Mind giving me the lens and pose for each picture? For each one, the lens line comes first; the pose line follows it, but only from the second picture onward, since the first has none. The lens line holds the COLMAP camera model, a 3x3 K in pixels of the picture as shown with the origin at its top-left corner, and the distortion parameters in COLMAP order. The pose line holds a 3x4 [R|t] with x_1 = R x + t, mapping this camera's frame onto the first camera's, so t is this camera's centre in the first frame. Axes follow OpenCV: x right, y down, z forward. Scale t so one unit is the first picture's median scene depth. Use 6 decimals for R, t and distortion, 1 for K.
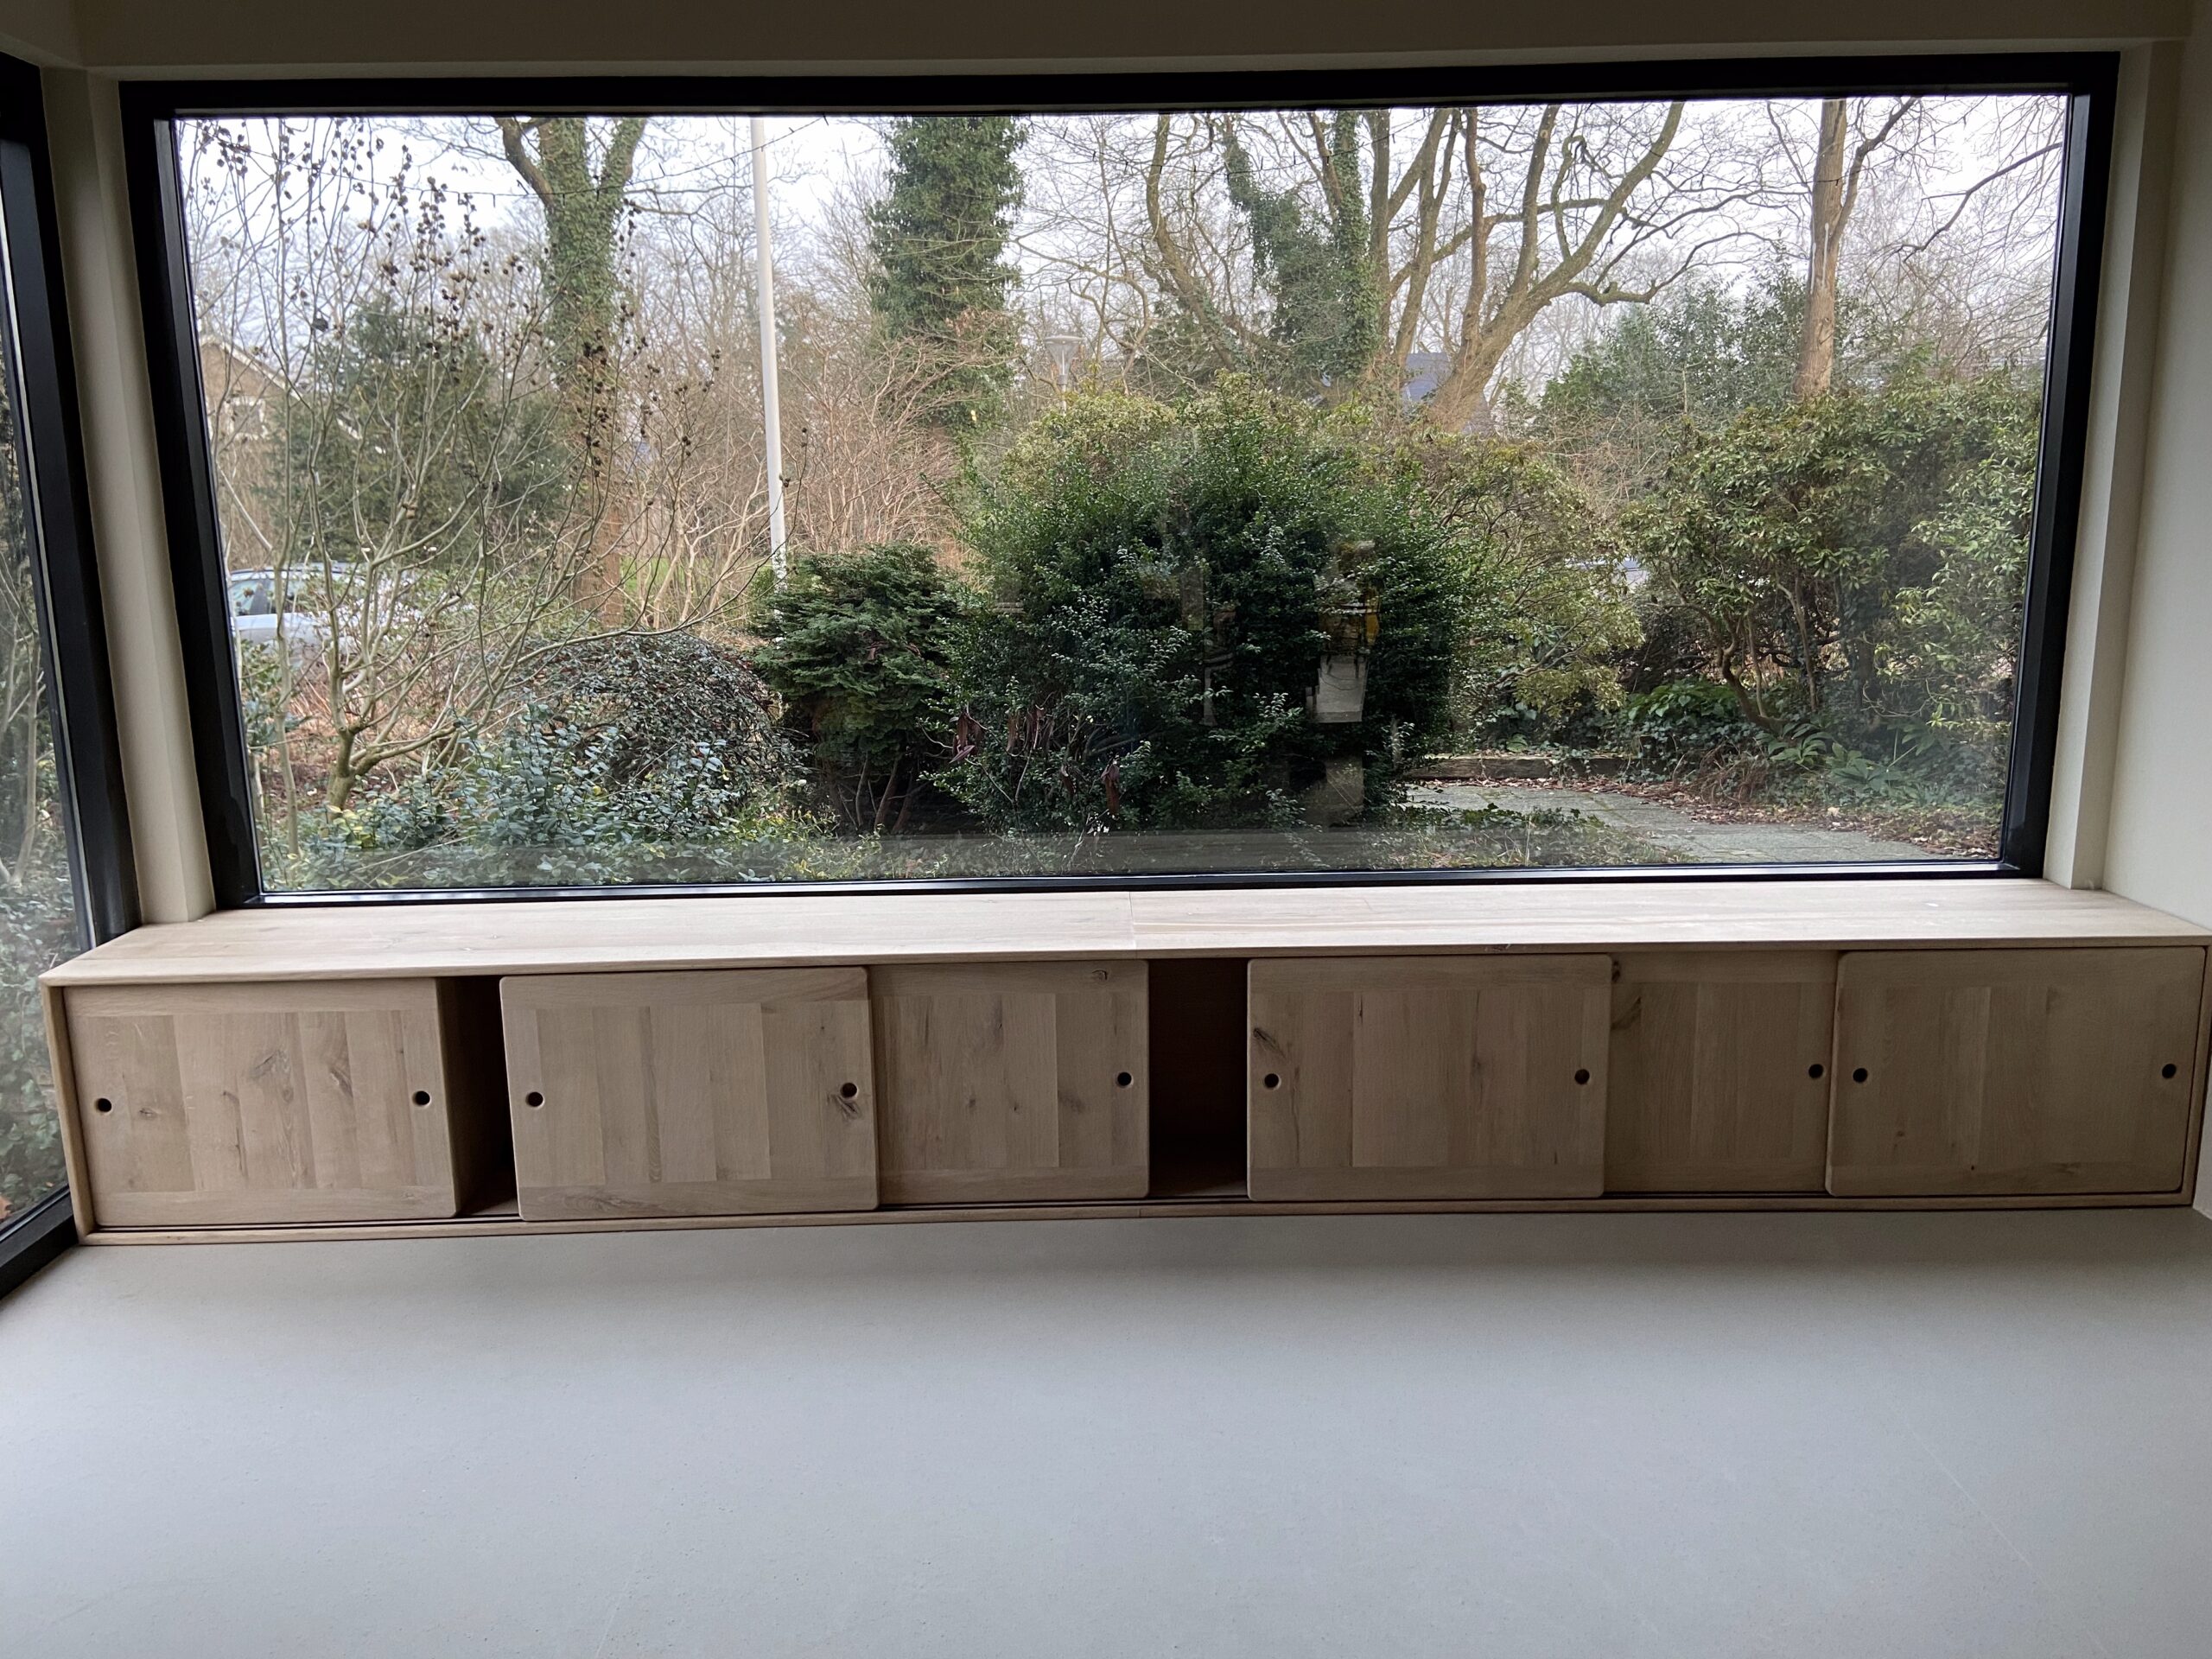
lens RADIAL K [[1682.2, 0, 1098.6], [0, 1682.2, 815.0], [0, 0, 1]] dist [0.123524, -0.145104]
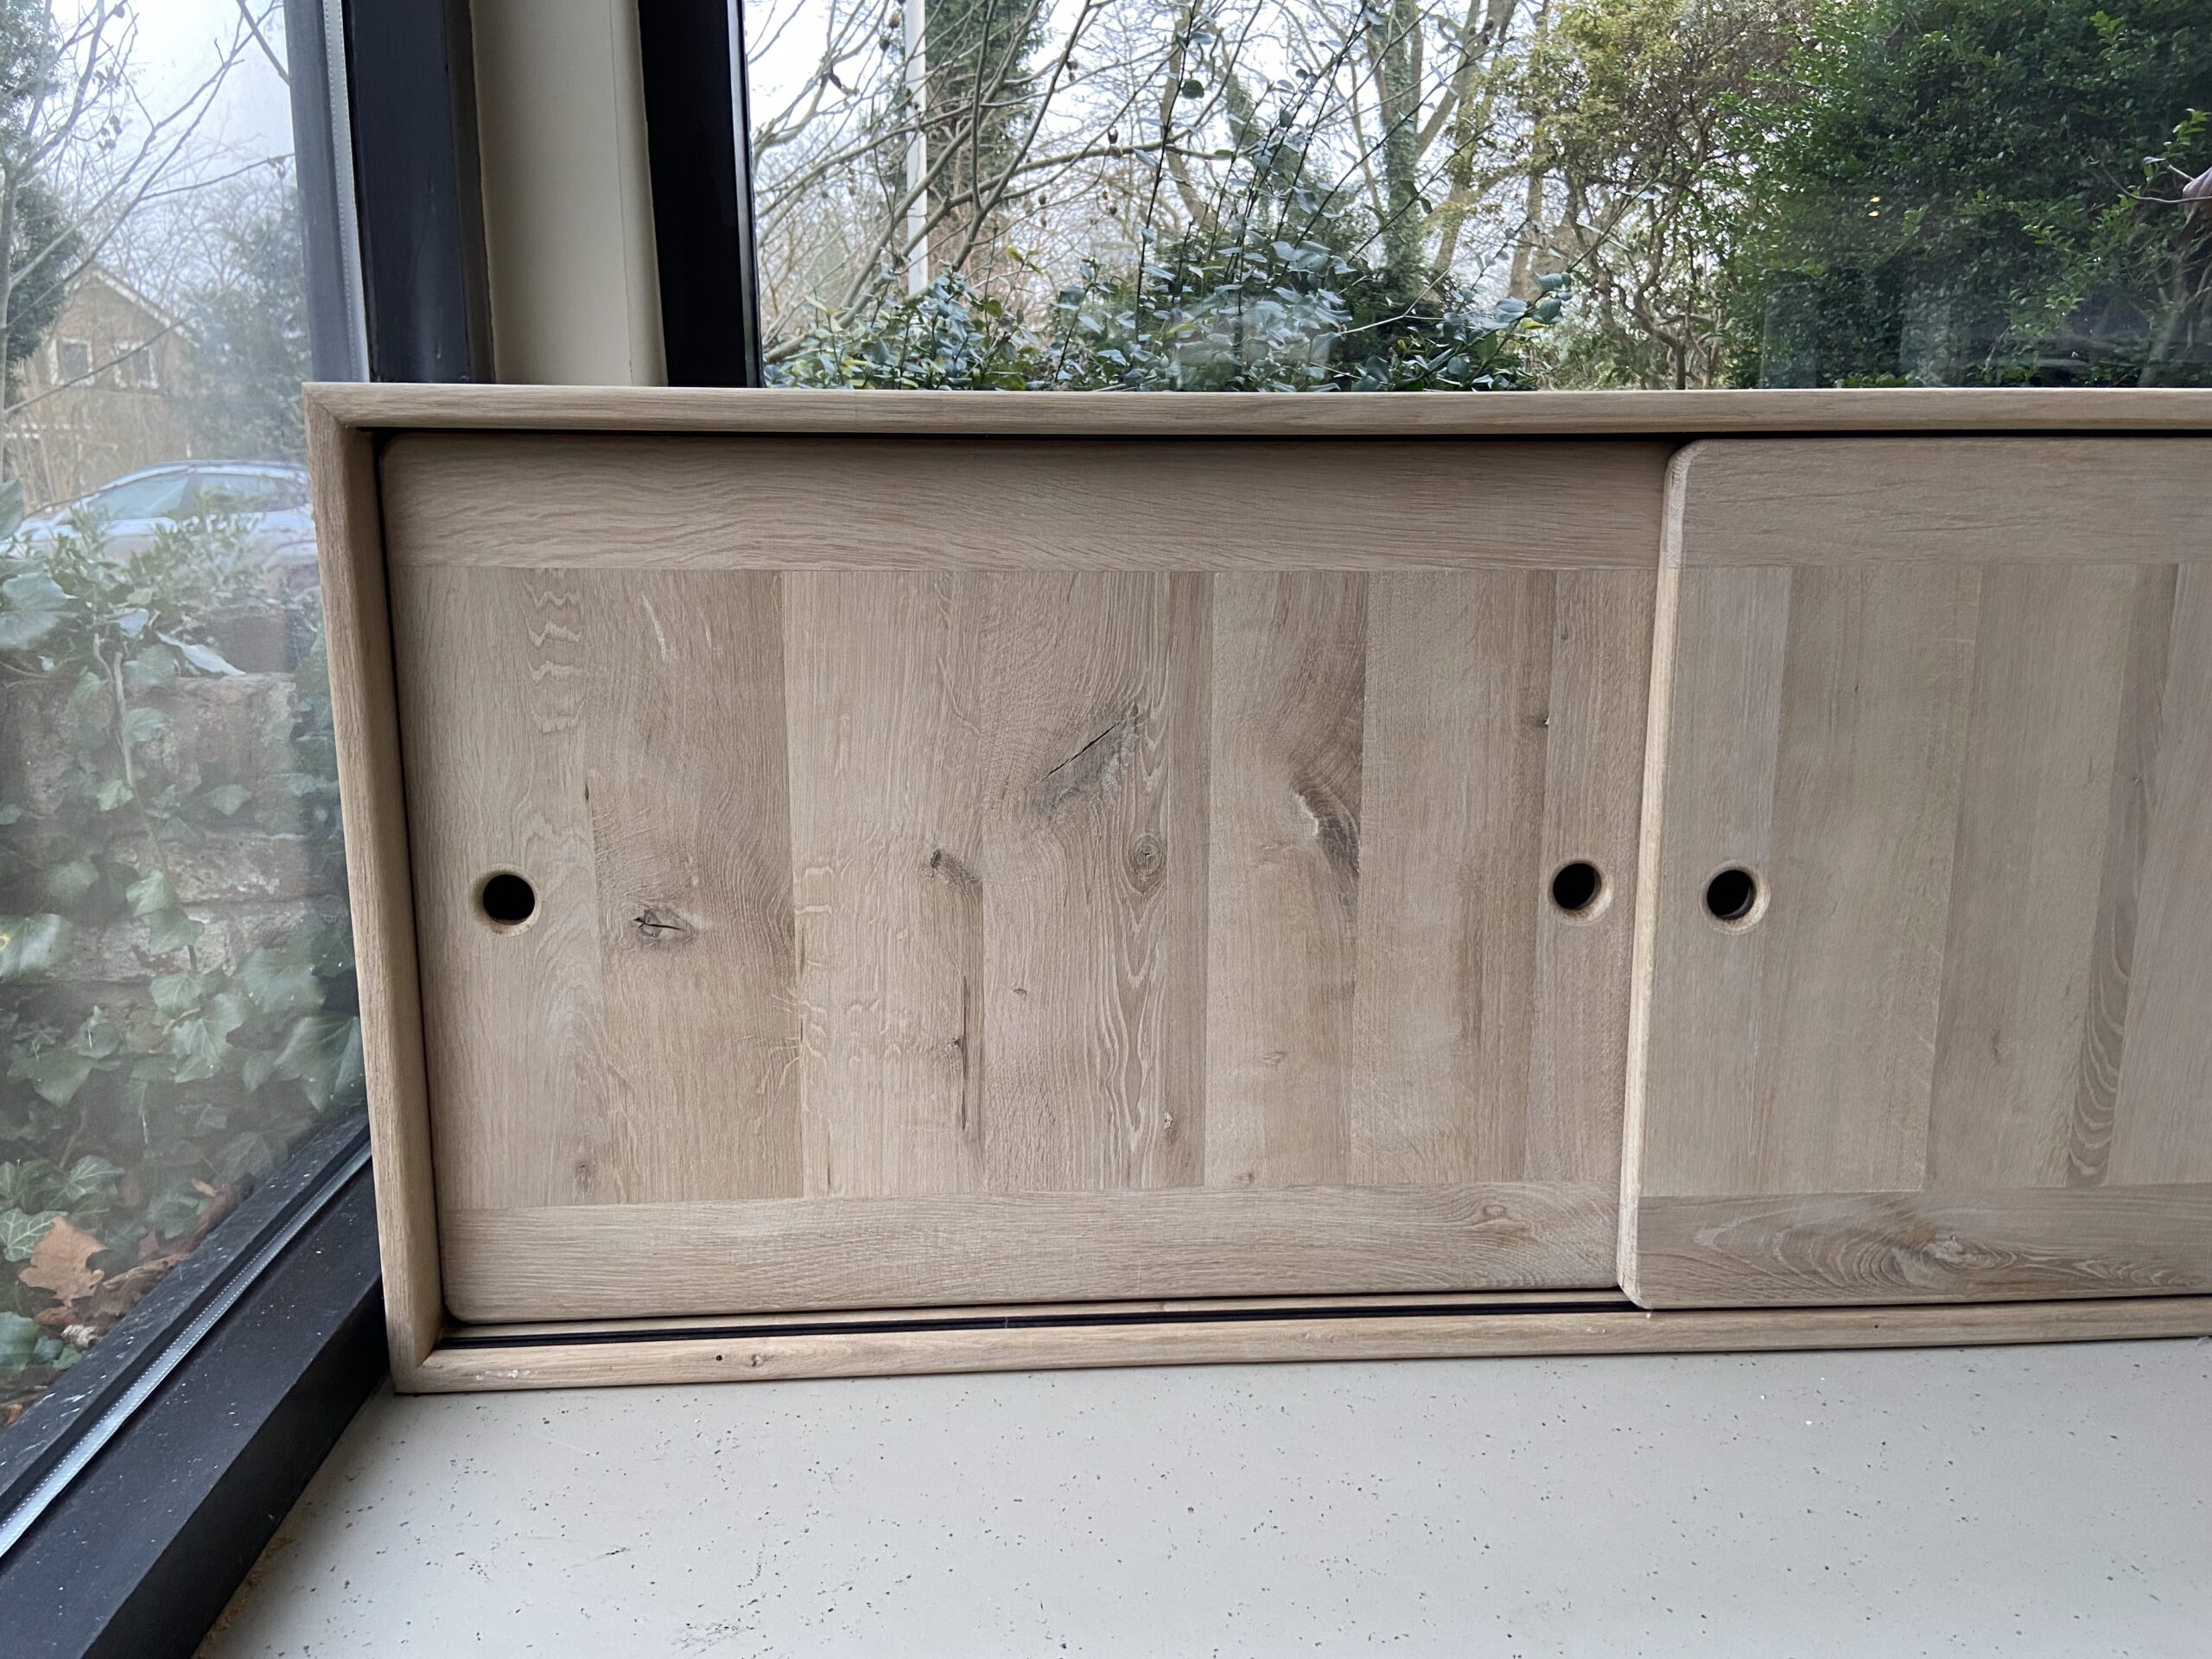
lens RADIAL K [[1707.7, 0, 1107.9], [0, 1707.7, 835.5], [0, 0, 1]] dist [0.119024, -0.157484]
pose [[0.997771, 0.006543, 0.066414, -0.343993], [-0.006706, 0.999975, 0.002232, 0.108490], [-0.066398, -0.002673, 0.997790, 0.490830]]
